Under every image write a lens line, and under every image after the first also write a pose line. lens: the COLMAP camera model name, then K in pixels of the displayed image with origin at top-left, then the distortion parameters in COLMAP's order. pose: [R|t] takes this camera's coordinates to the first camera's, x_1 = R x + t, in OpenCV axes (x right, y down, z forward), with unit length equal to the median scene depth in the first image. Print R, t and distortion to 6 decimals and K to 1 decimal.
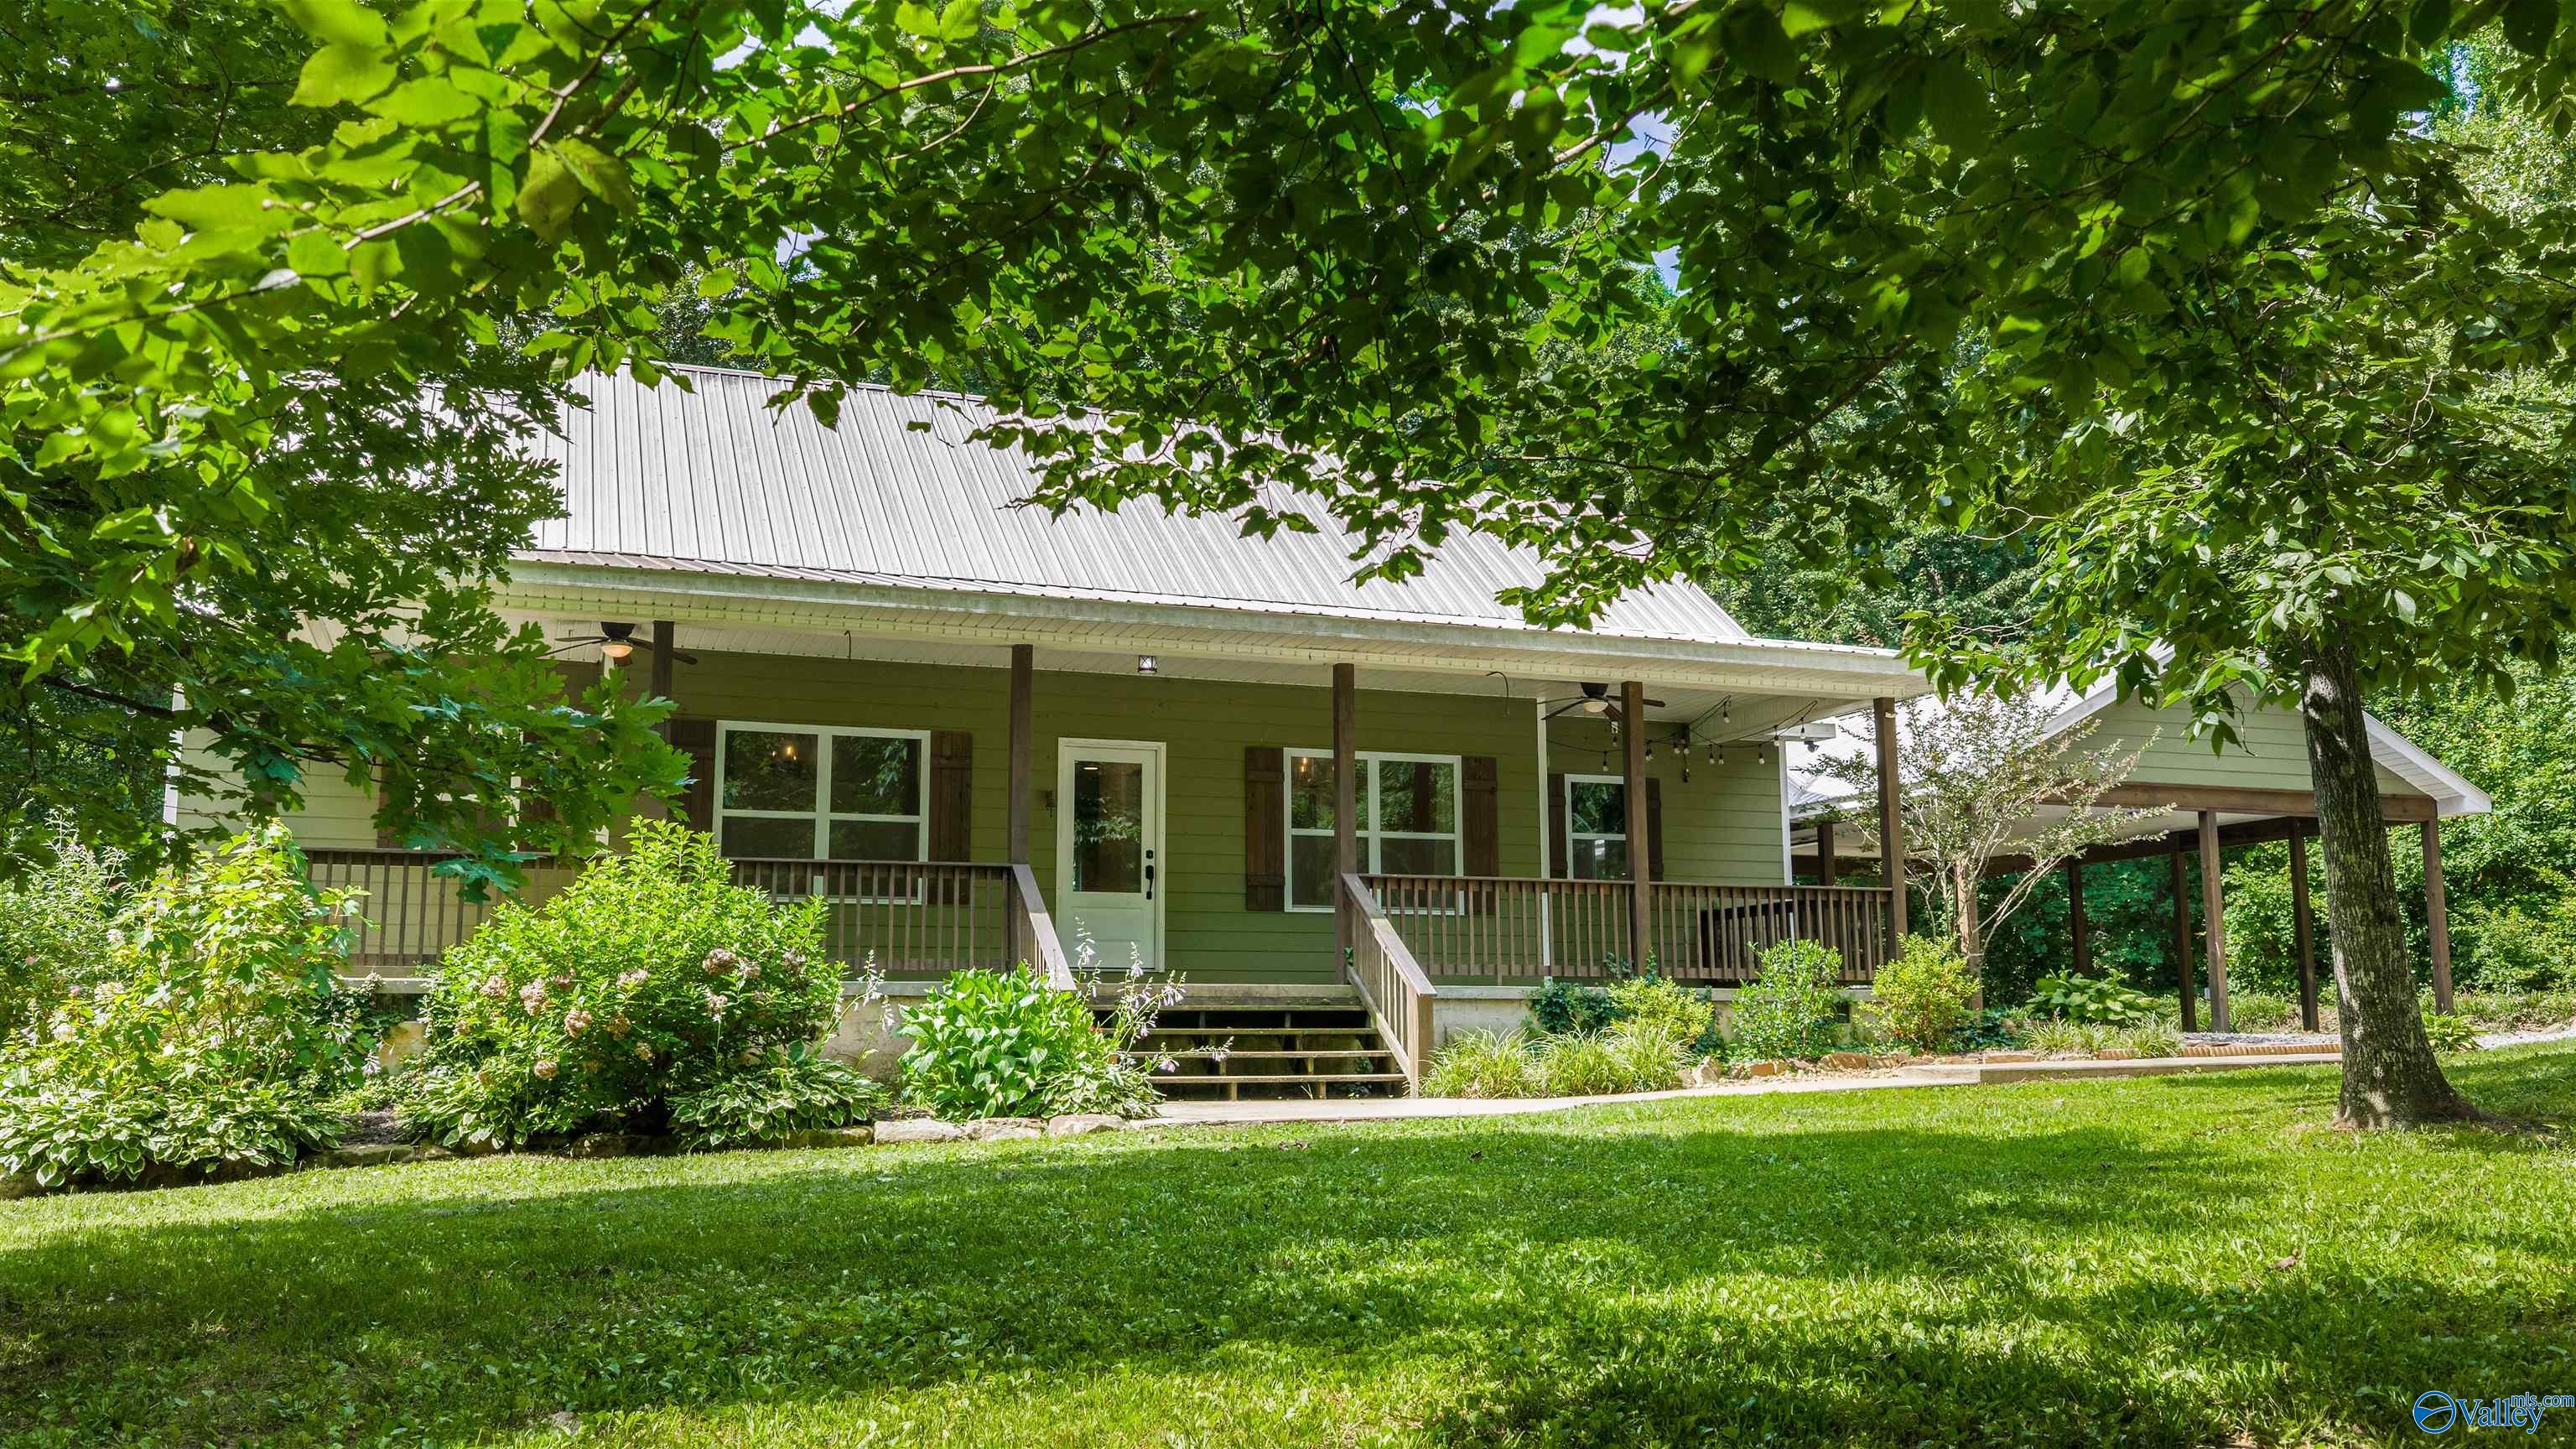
lens RADIAL K [[2146.1, 0, 1279.1], [0, 2146.1, 730.1], [0, 0, 1]] dist [0.019522, -0.029457]
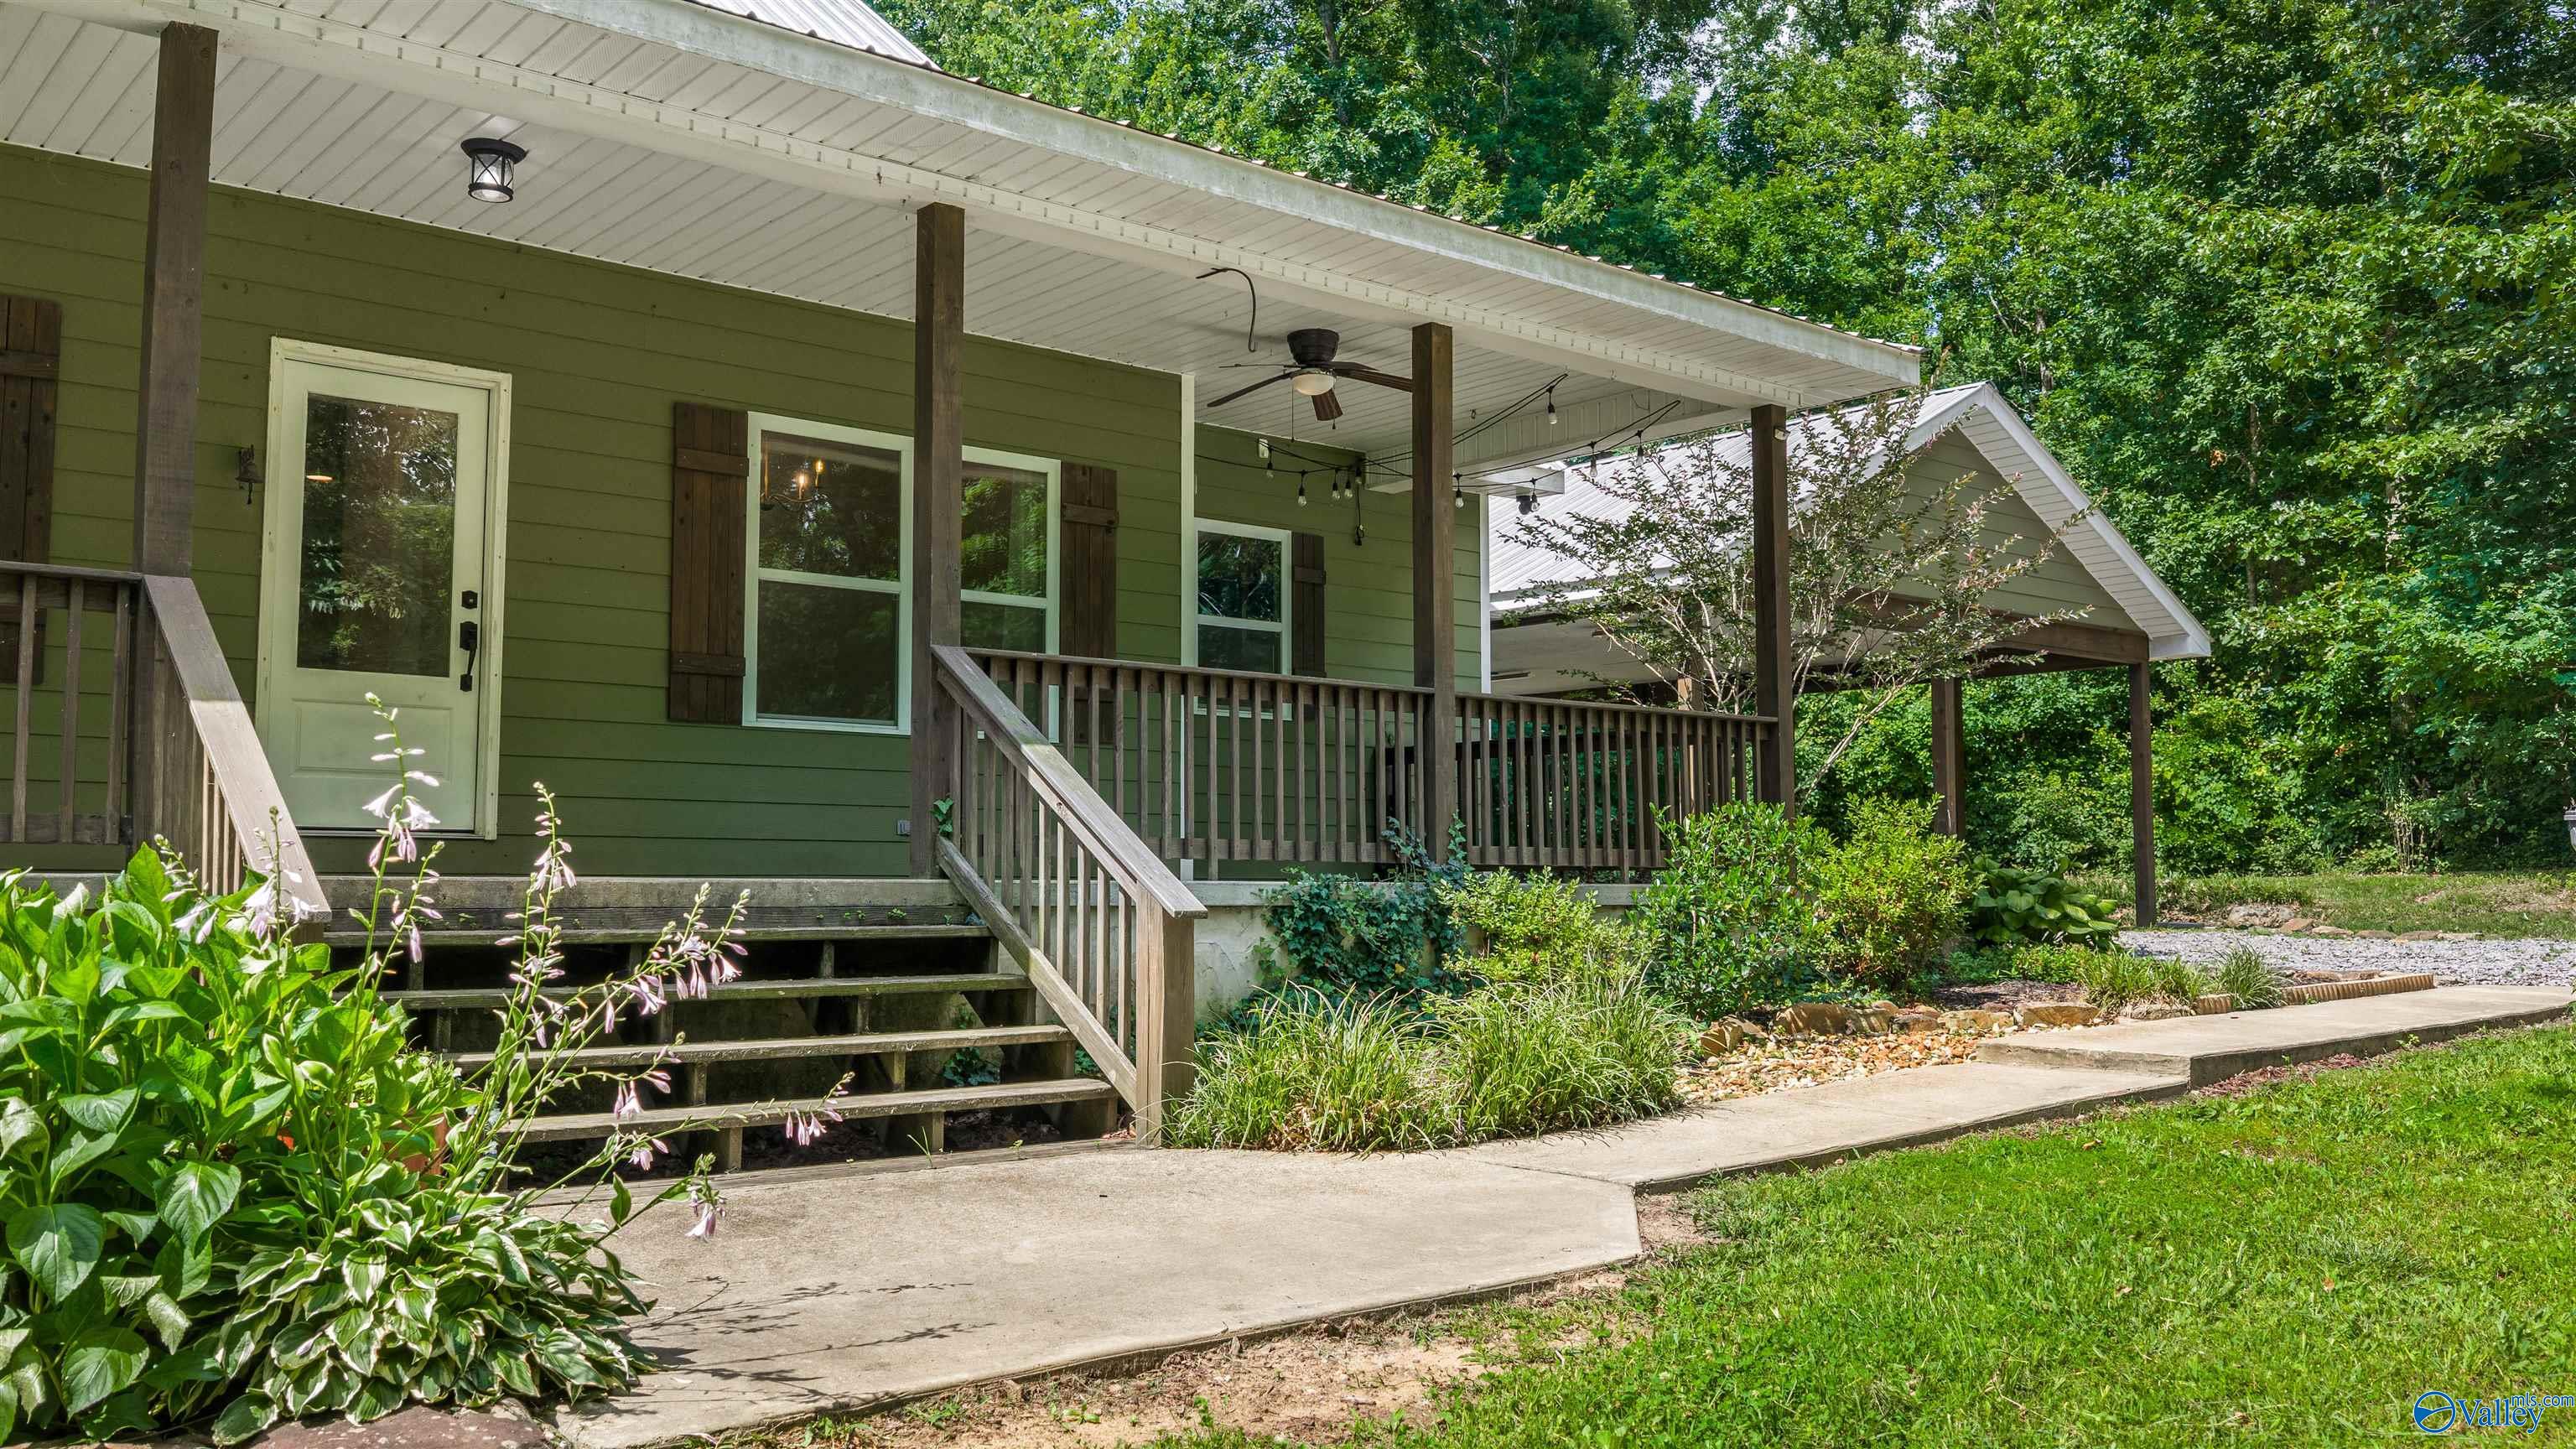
lens RADIAL K [[2146.1, 0, 1283.2], [0, 2146.1, 711.2], [0, 0, 1]] dist [0.019522, -0.029457]
pose [[0.938319, 0.034037, 0.344091, -0.055852], [-0.055865, 0.996992, 0.053721, 0.047993], [-0.341227, -0.069631, 0.937398, 0.491253]]
